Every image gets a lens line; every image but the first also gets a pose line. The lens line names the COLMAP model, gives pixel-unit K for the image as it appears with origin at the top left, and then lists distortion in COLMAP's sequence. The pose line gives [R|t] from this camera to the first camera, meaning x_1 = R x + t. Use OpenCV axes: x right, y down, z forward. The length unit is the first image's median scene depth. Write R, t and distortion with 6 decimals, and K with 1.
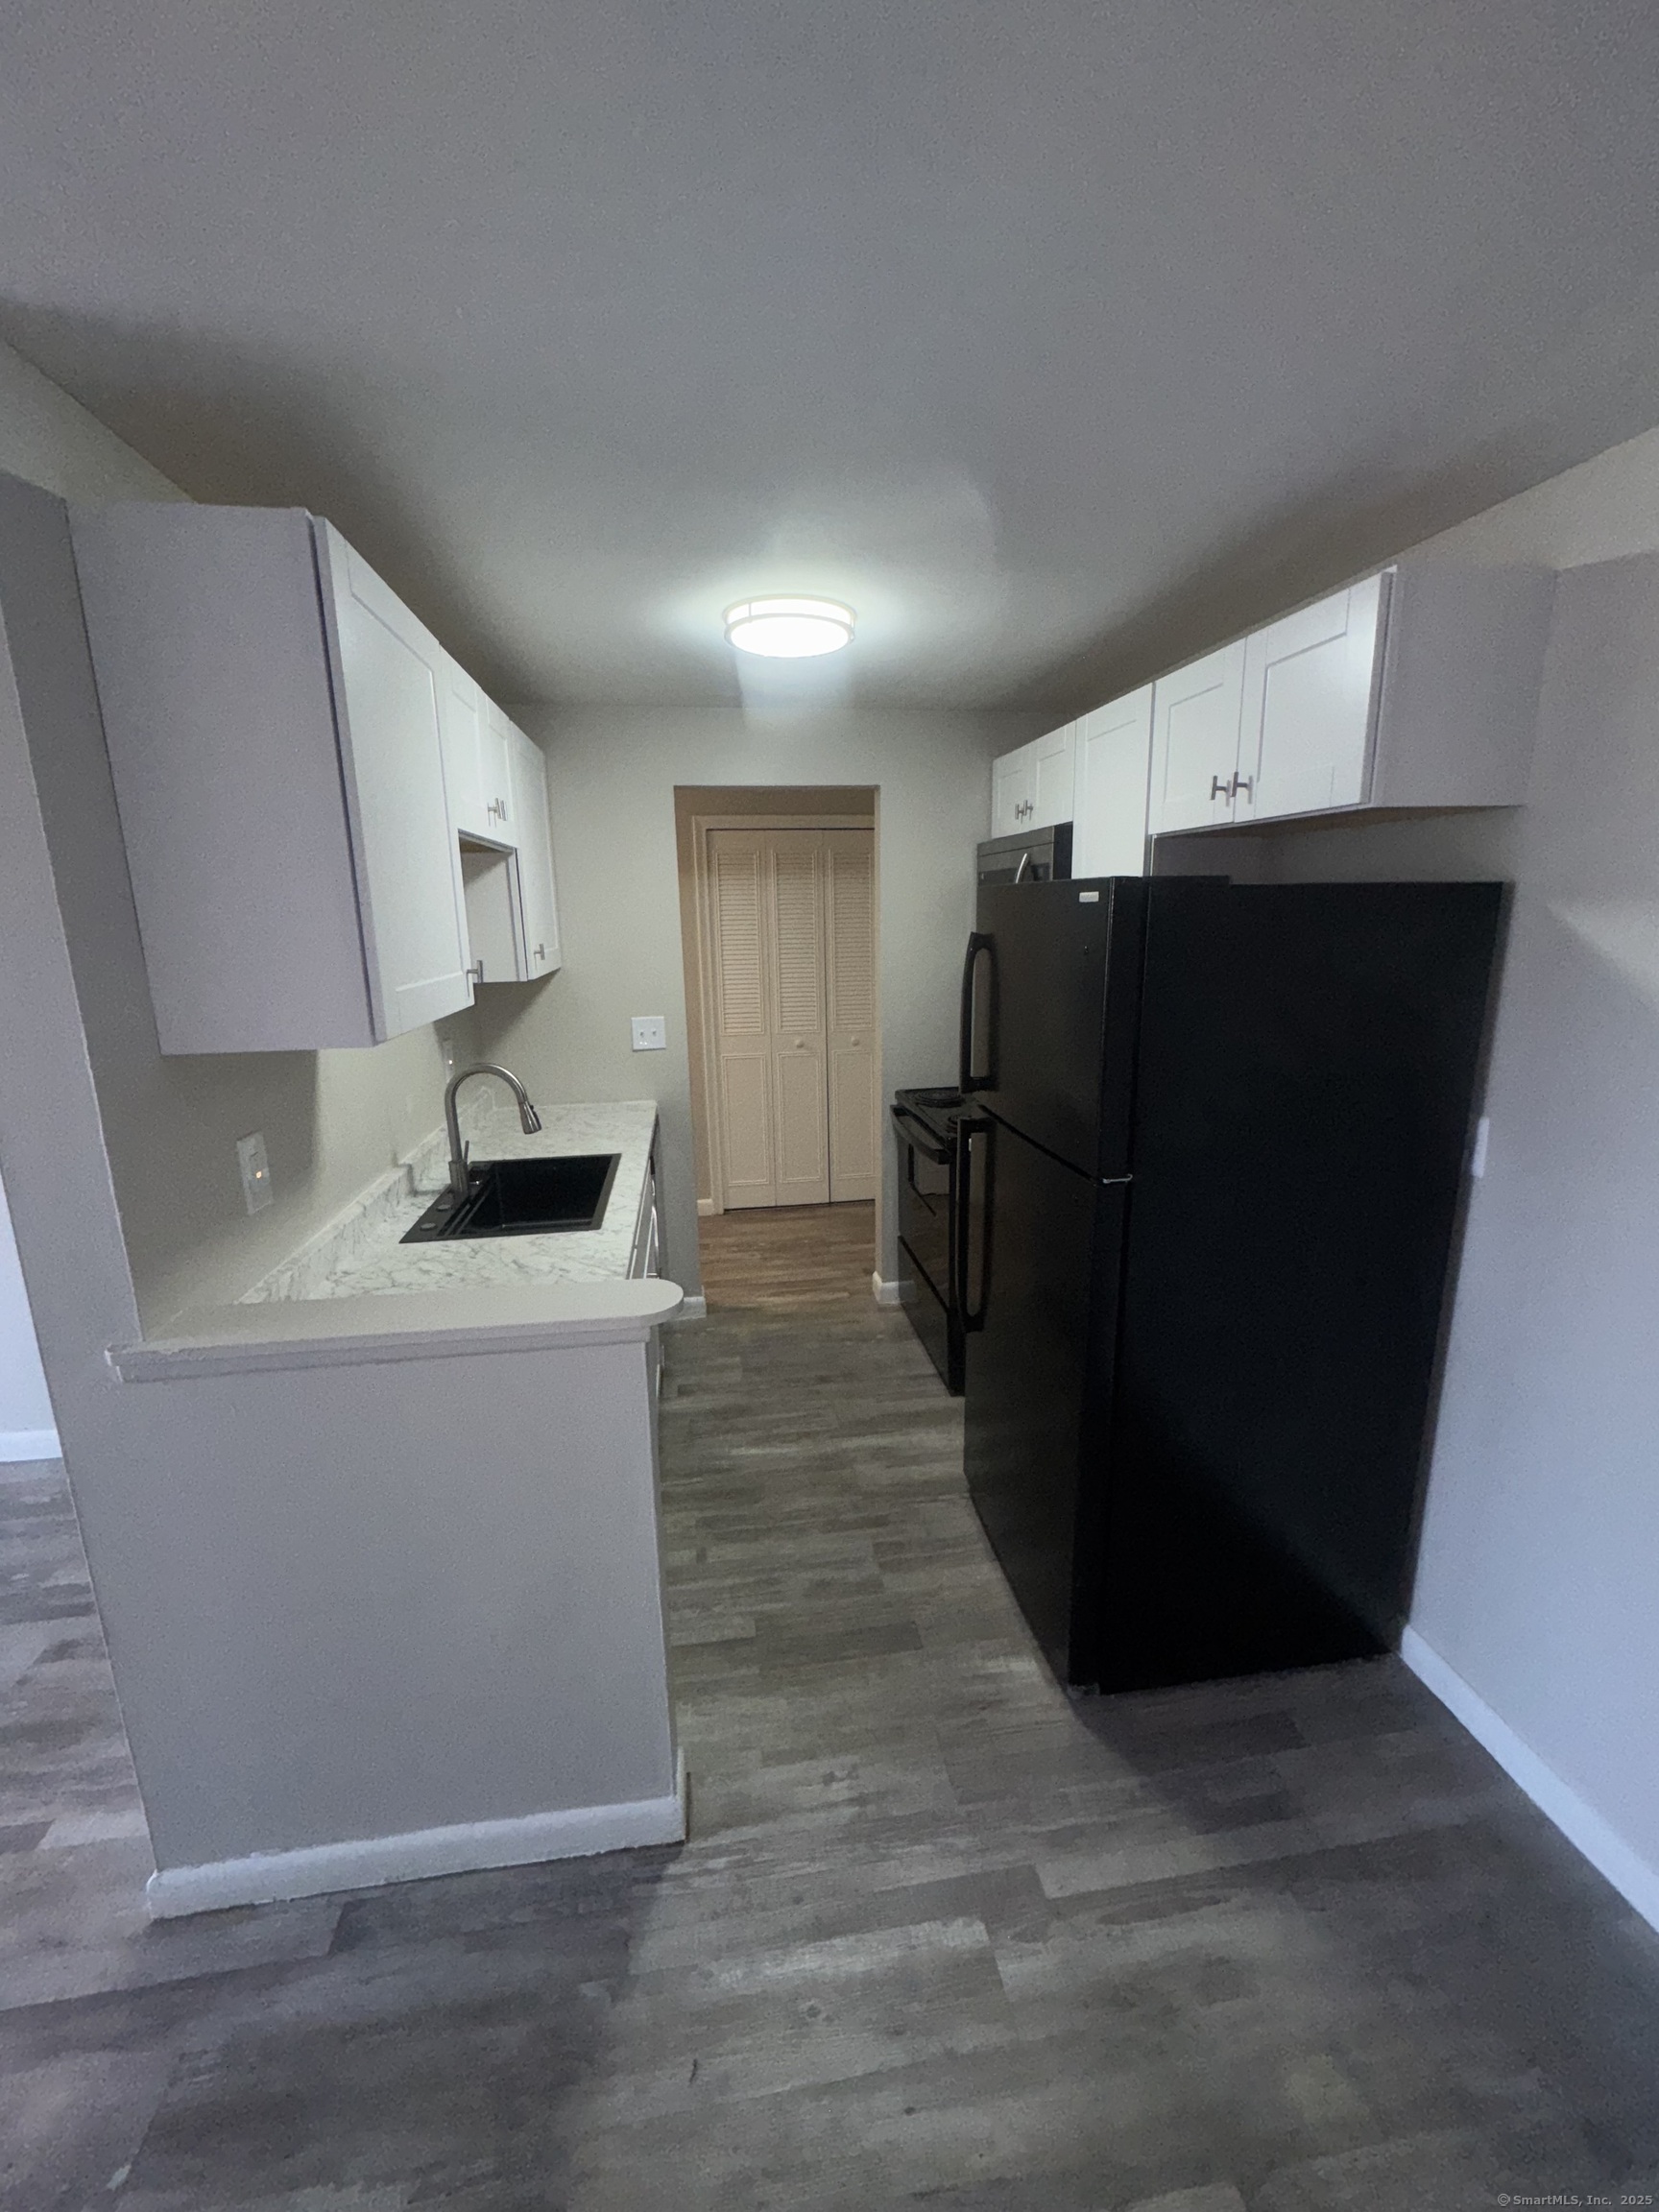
lens RADIAL K [[896.0, 0, 825.9], [0, 896.0, 1102.2], [0, 0, 1]] dist [-0.002919, 0.000609]
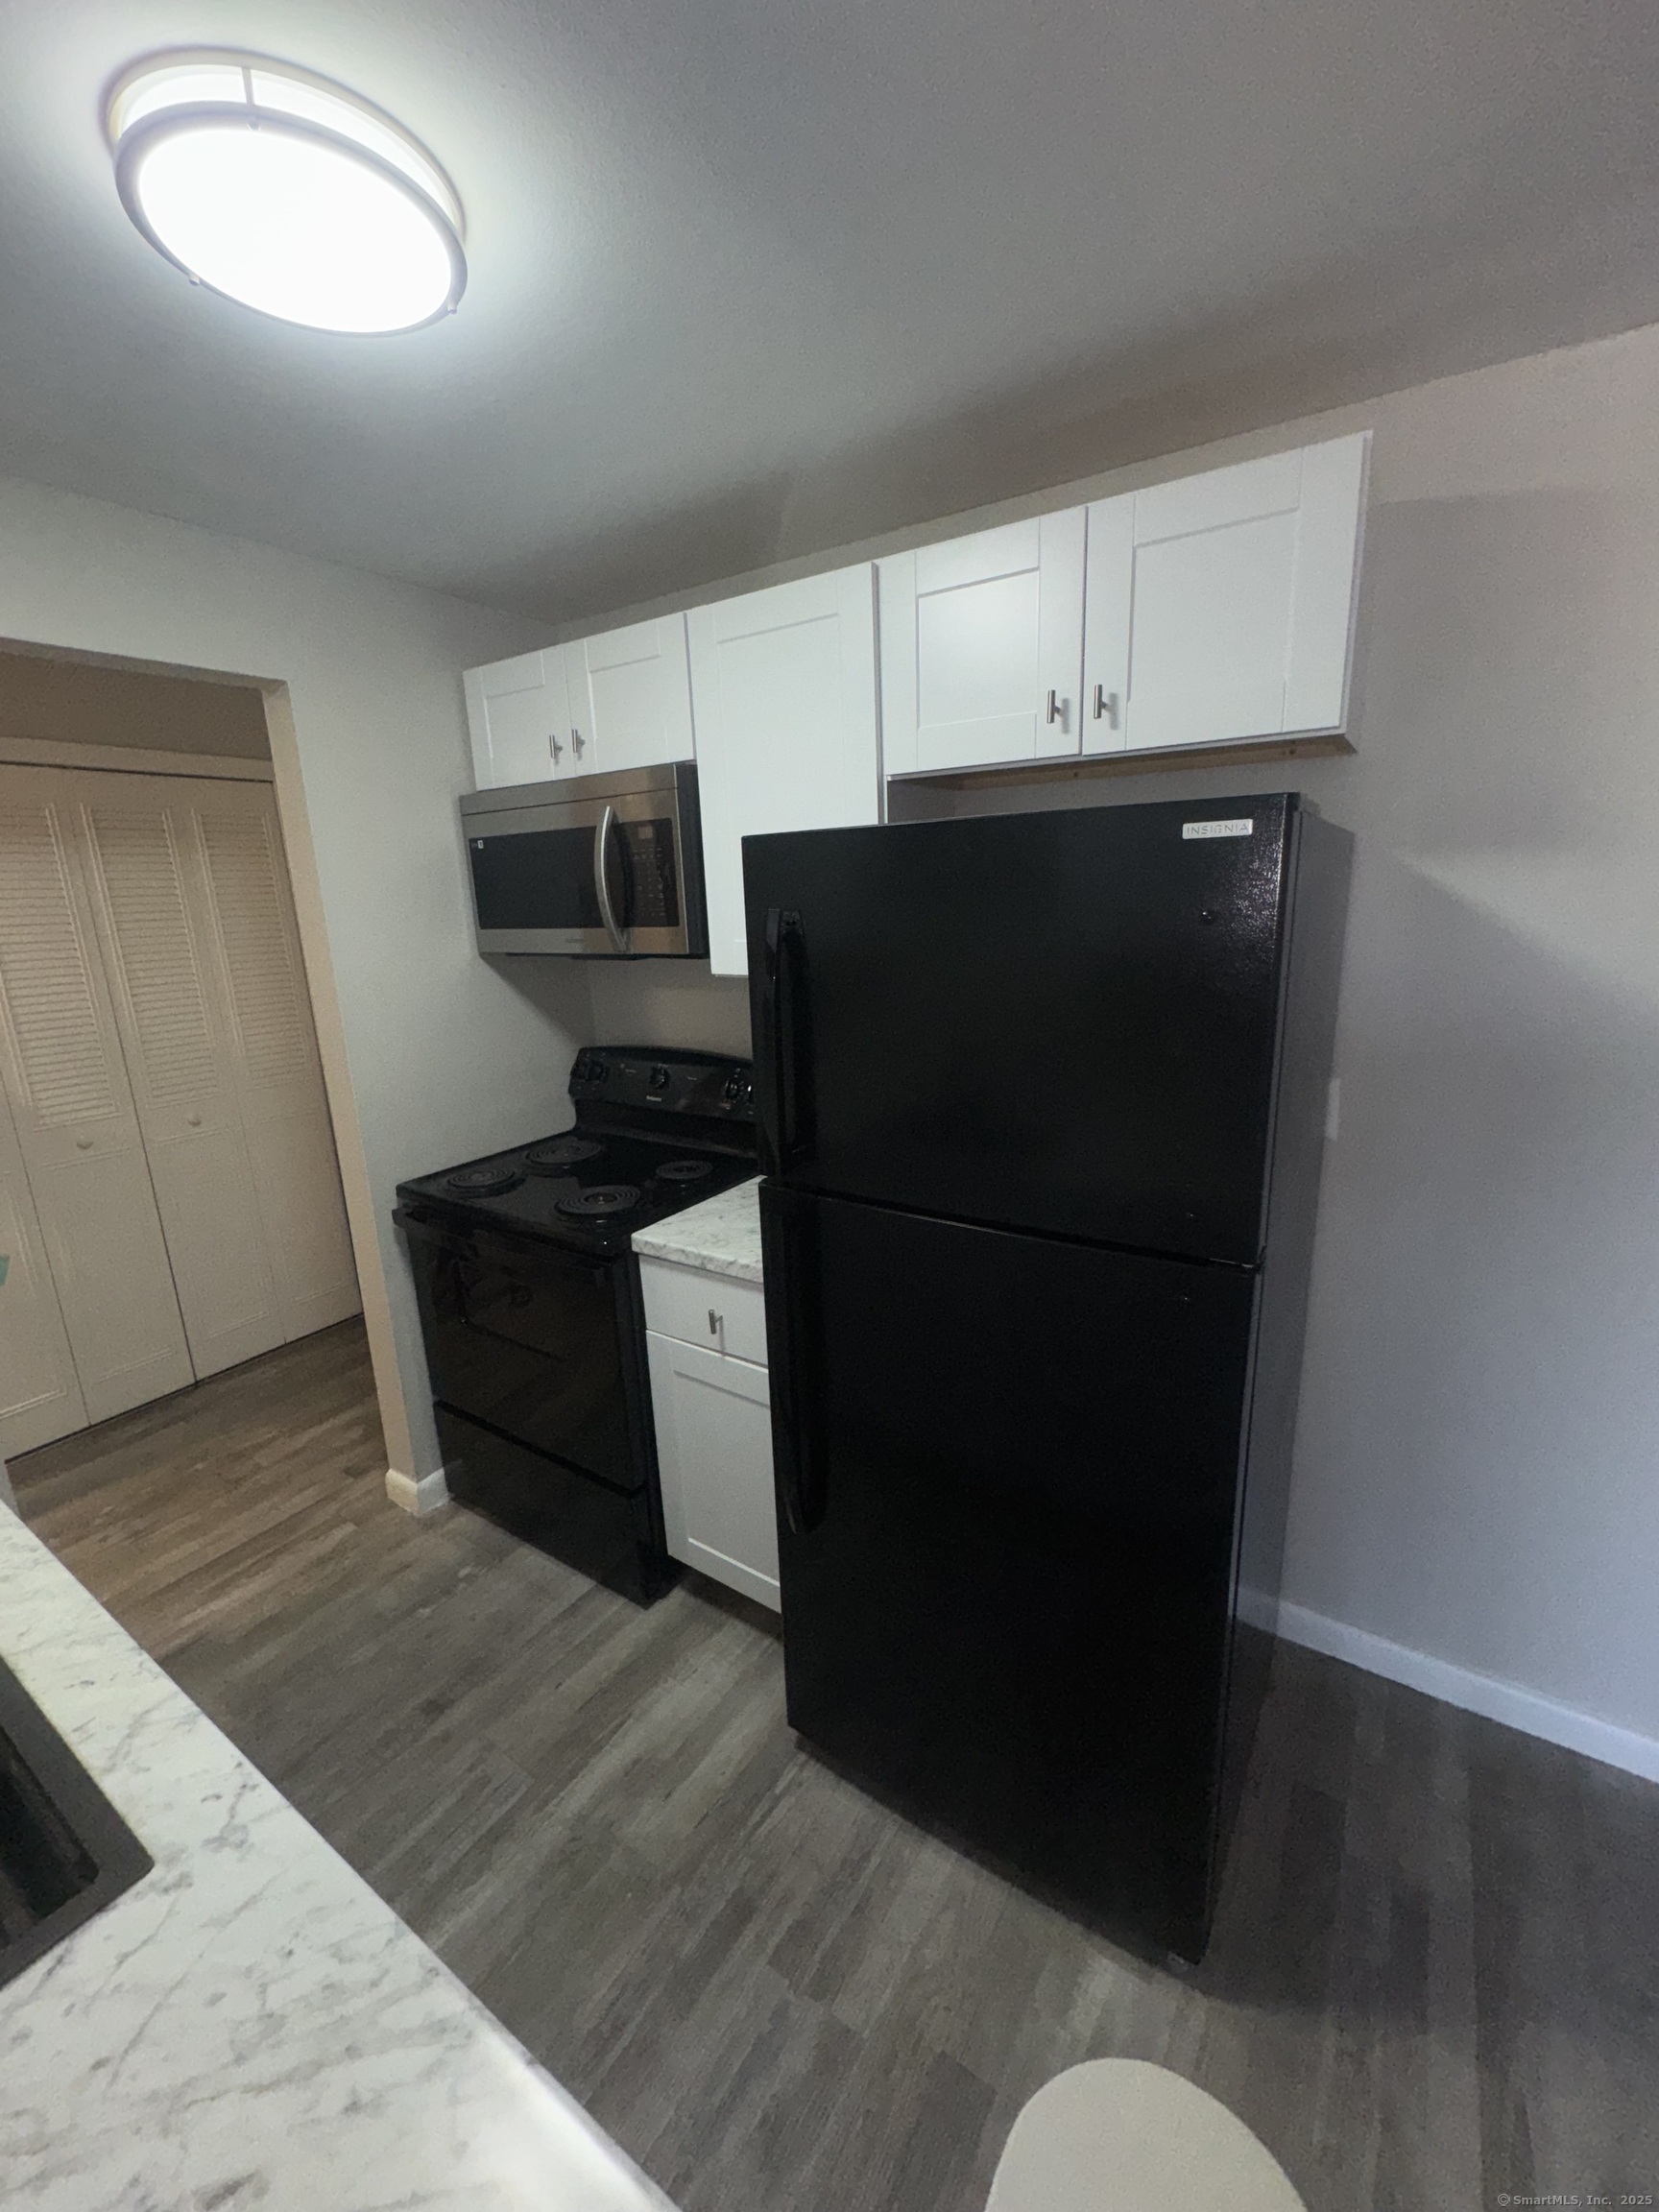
lens RADIAL K [[896.0, 0, 825.9], [0, 896.0, 1103.5], [0, 0, 1]] dist [-0.002919, 0.000609]
pose [[0.670990, -0.177276, 0.719962, -0.259963], [0.180161, 0.980879, 0.073615, -0.098815], [-0.719246, 0.080314, 0.690098, 0.561942]]
